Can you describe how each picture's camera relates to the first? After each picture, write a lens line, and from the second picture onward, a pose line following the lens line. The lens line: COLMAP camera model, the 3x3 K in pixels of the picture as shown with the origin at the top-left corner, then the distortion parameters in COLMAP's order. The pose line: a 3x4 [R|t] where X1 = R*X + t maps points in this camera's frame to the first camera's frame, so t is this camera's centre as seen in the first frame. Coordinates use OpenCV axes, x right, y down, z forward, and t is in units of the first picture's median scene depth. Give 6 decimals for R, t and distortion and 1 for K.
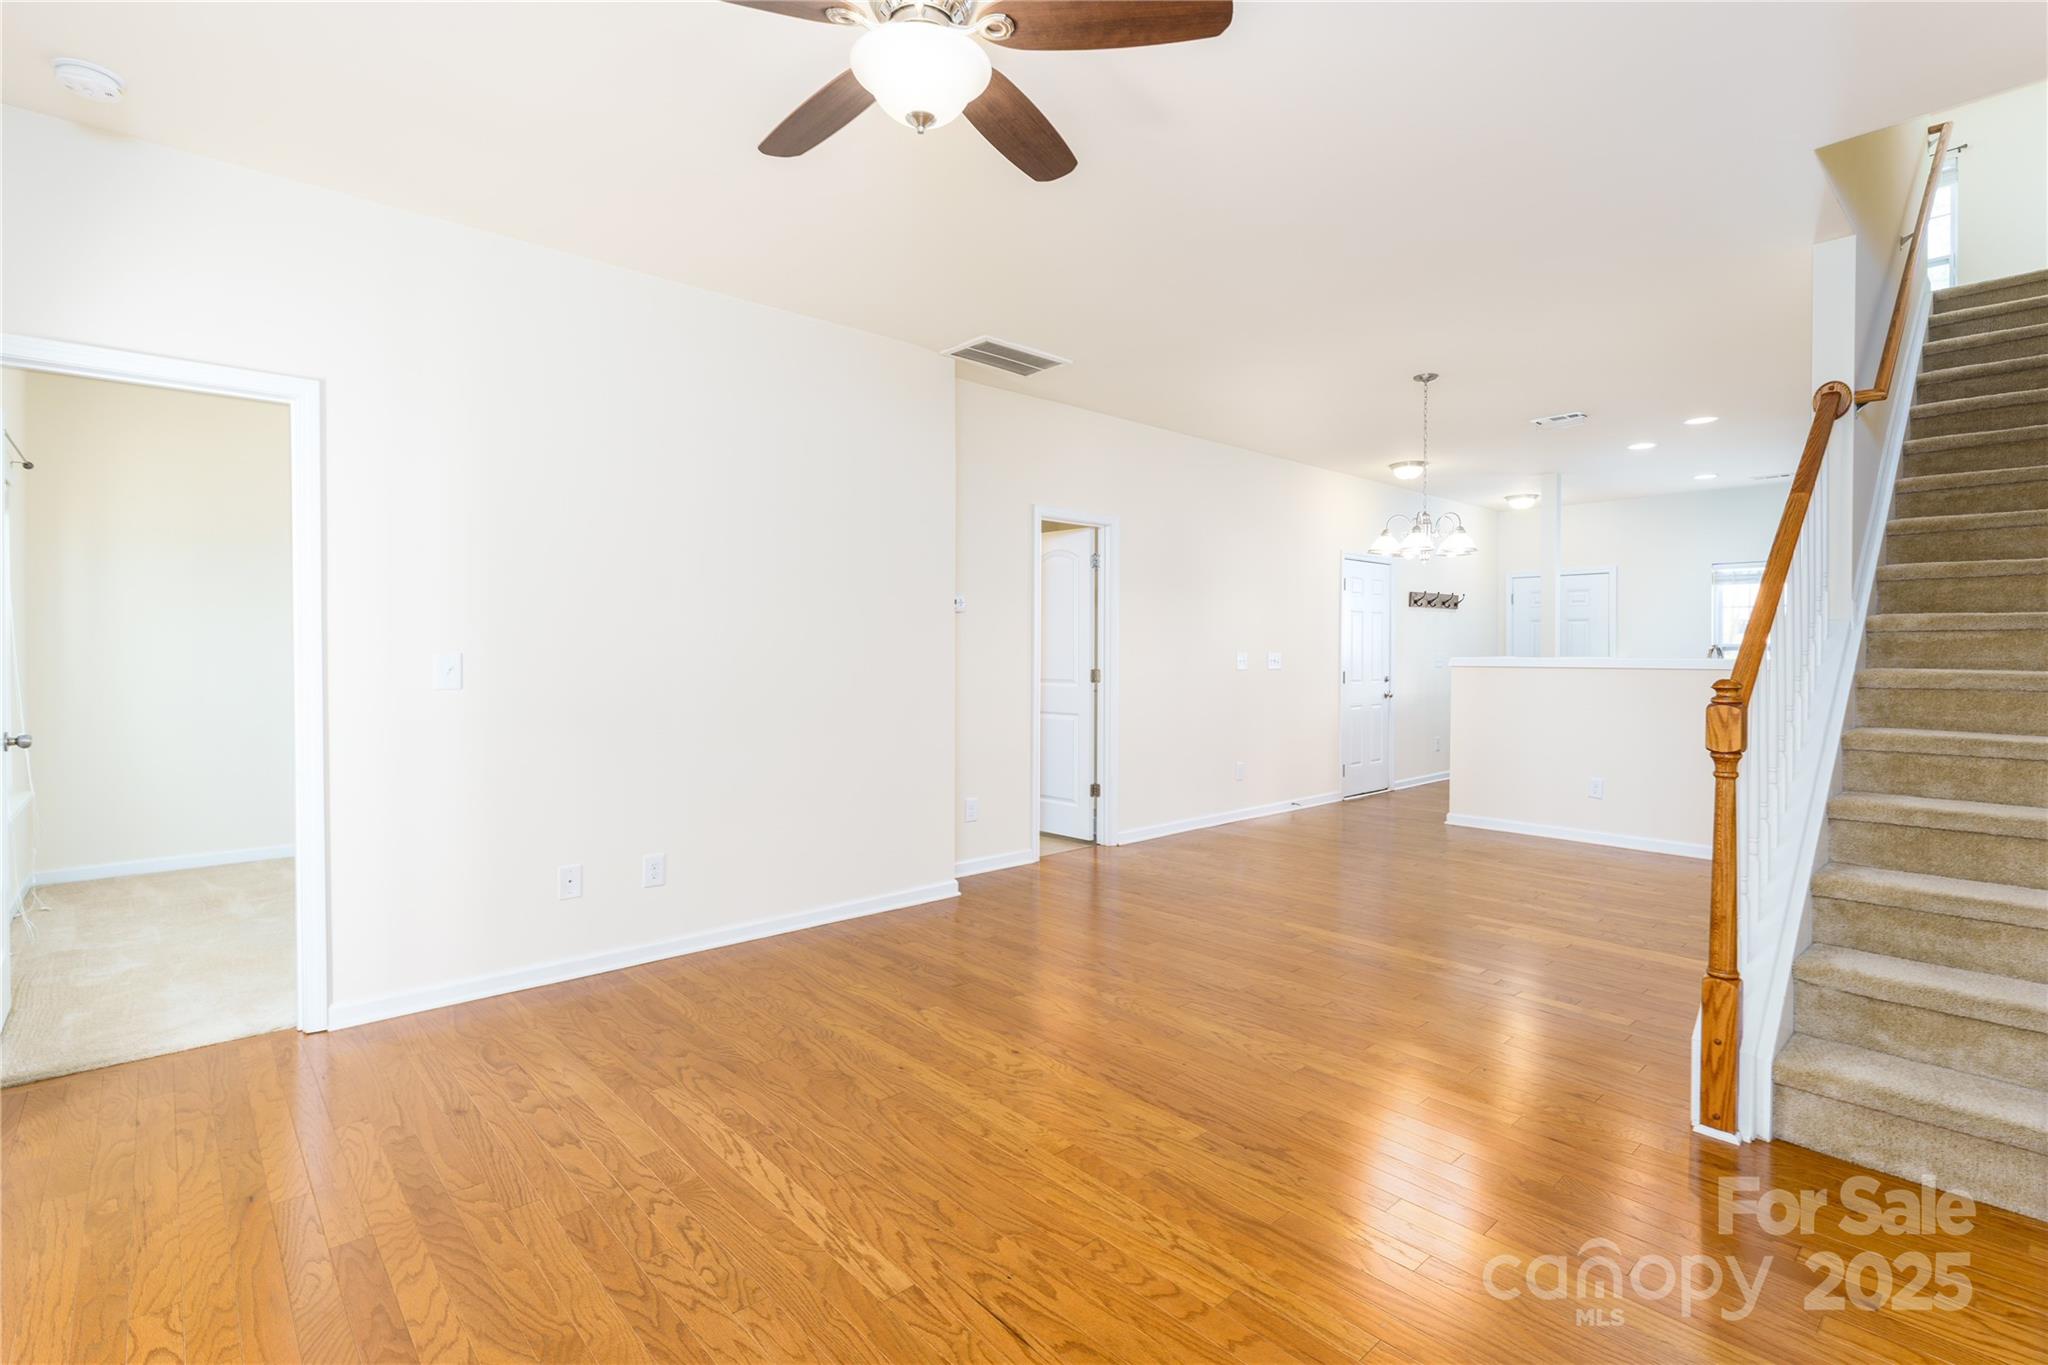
lens RADIAL K [[929.8, 0, 1007.3], [0, 929.8, 667.8], [0, 0, 1]] dist [-0.004066, -0.000368]
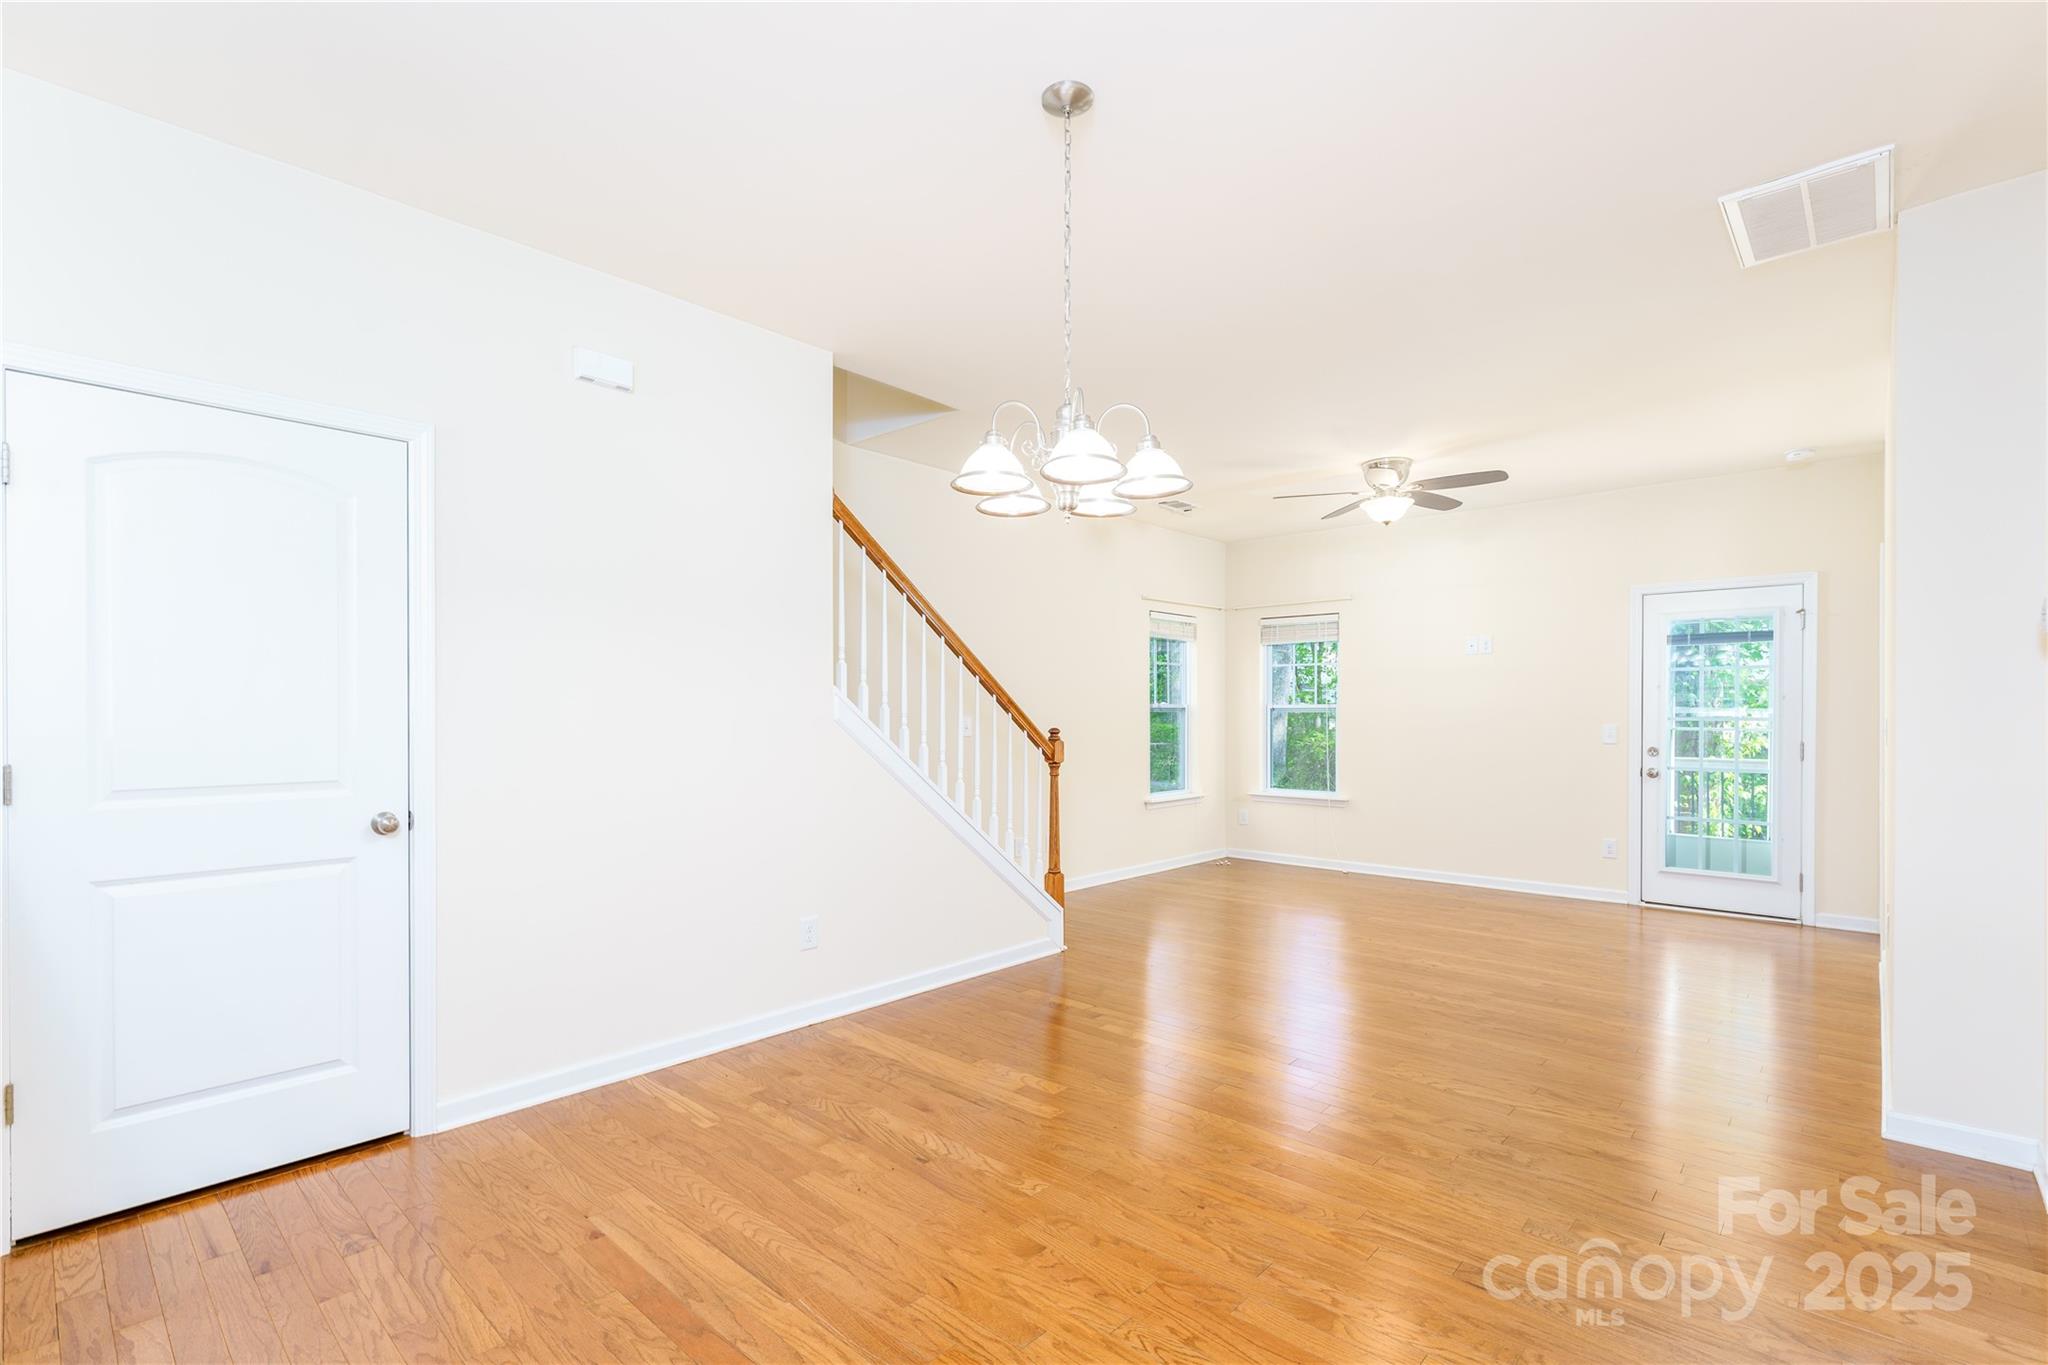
lens RADIAL K [[929.8, 0, 1031.8], [0, 929.8, 694.7], [0, 0, 1]] dist [-0.004066, -0.000368]
pose [[-0.995275, -0.012551, -0.096279, 1.039175], [-0.013054, 0.999904, 0.004593, -0.069438], [0.096212, 0.005828, -0.995344, 3.045139]]
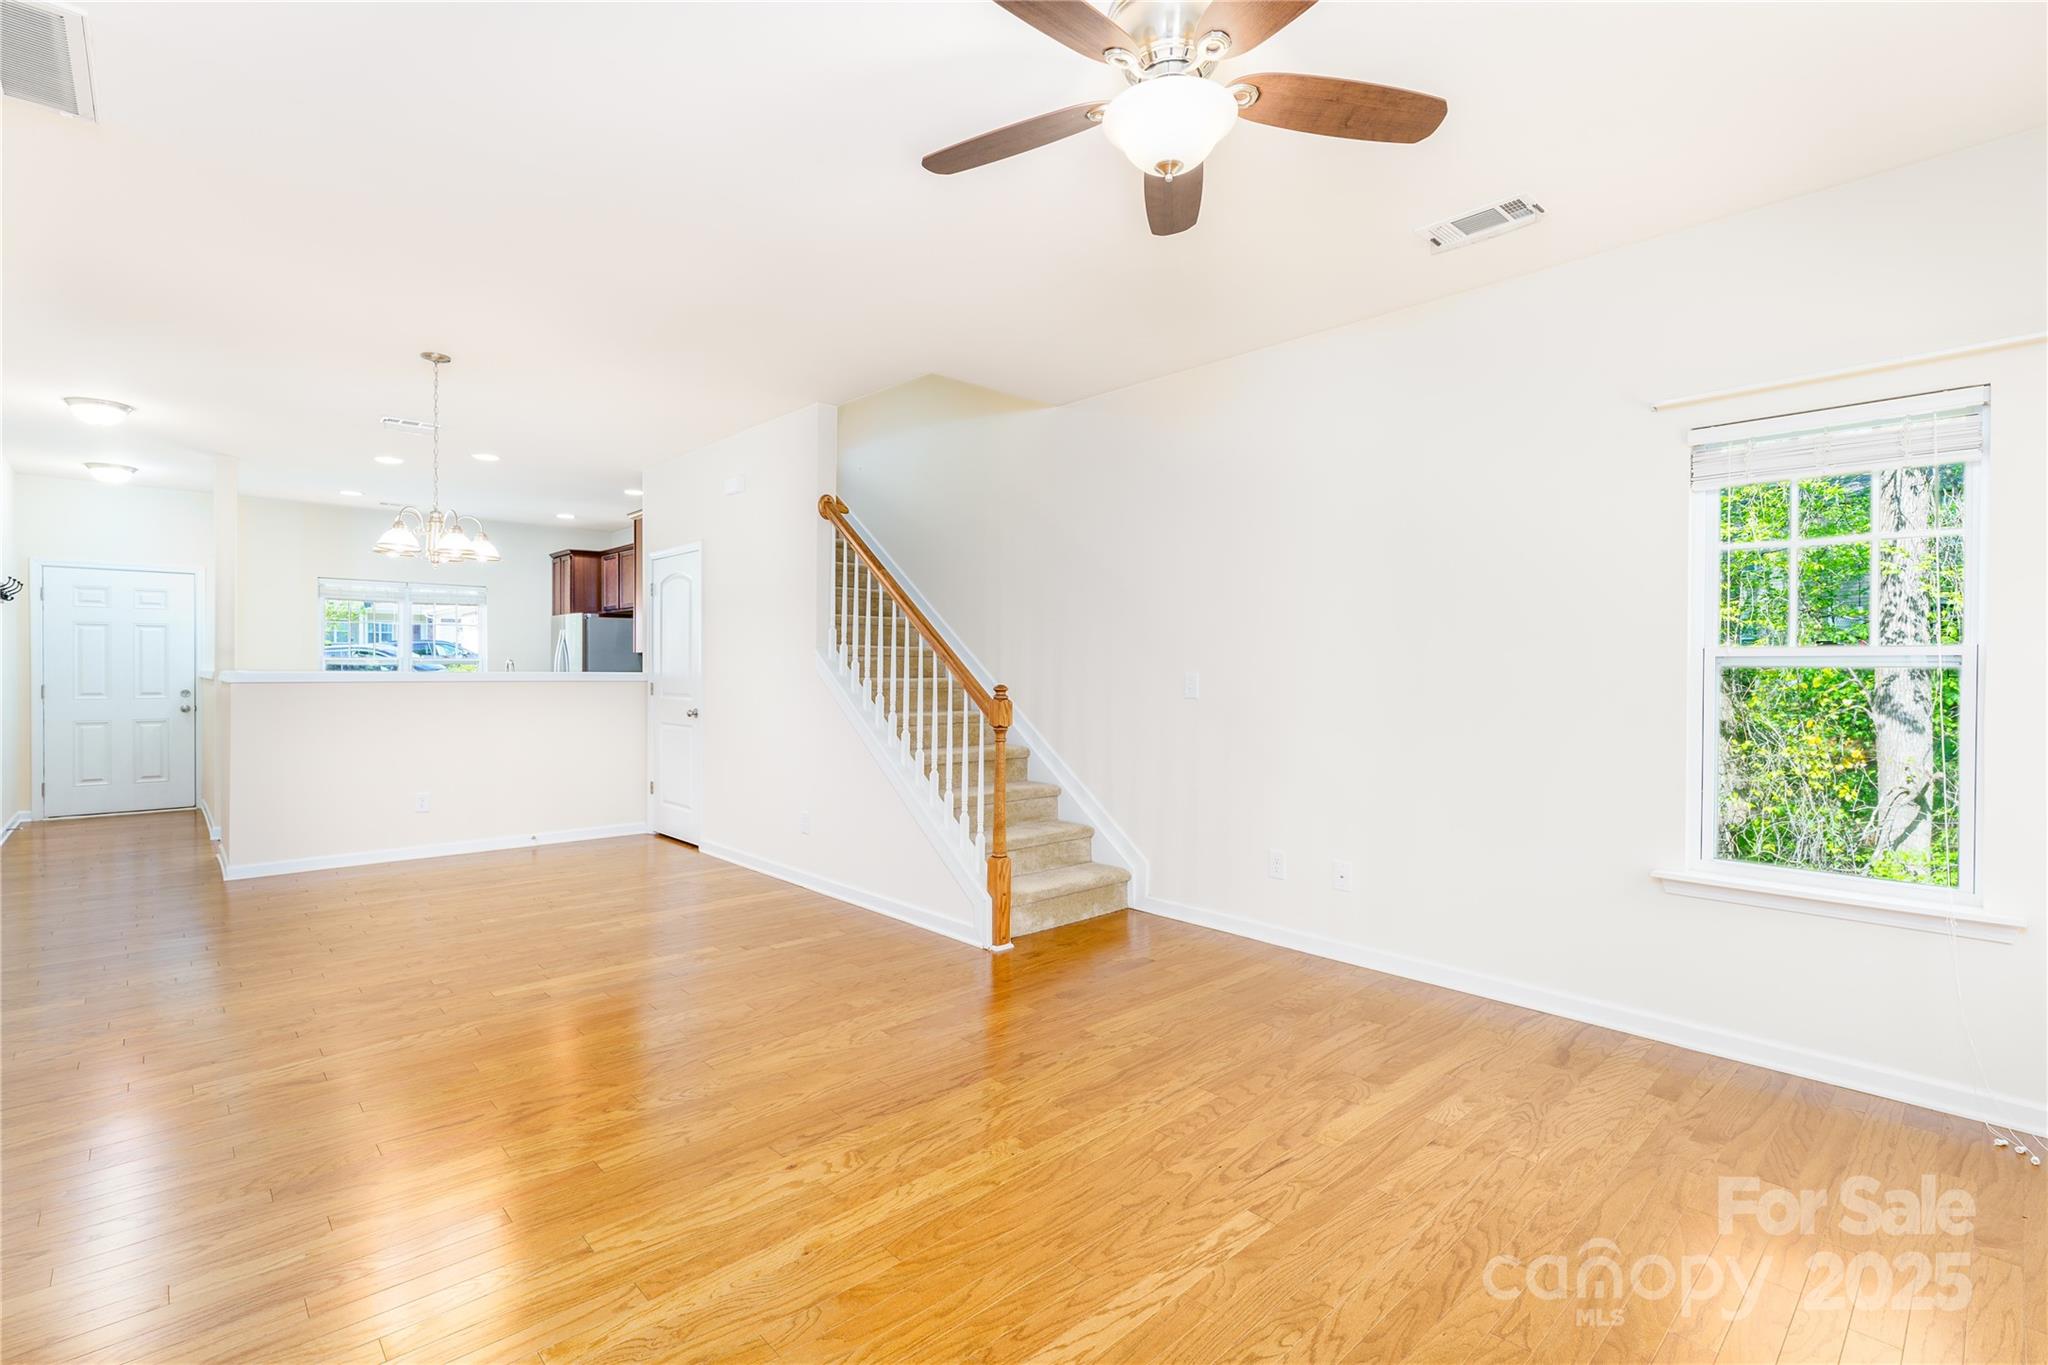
lens RADIAL K [[929.8, 0, 1012.8], [0, 929.8, 680.8], [0, 0, 1]] dist [-0.004066, -0.000368]
pose [[-0.002554, -0.014297, 0.999895, -0.944673], [0.012575, 0.999818, 0.014328, -0.018699], [-0.999918, 0.012610, -0.002374, 0.965238]]
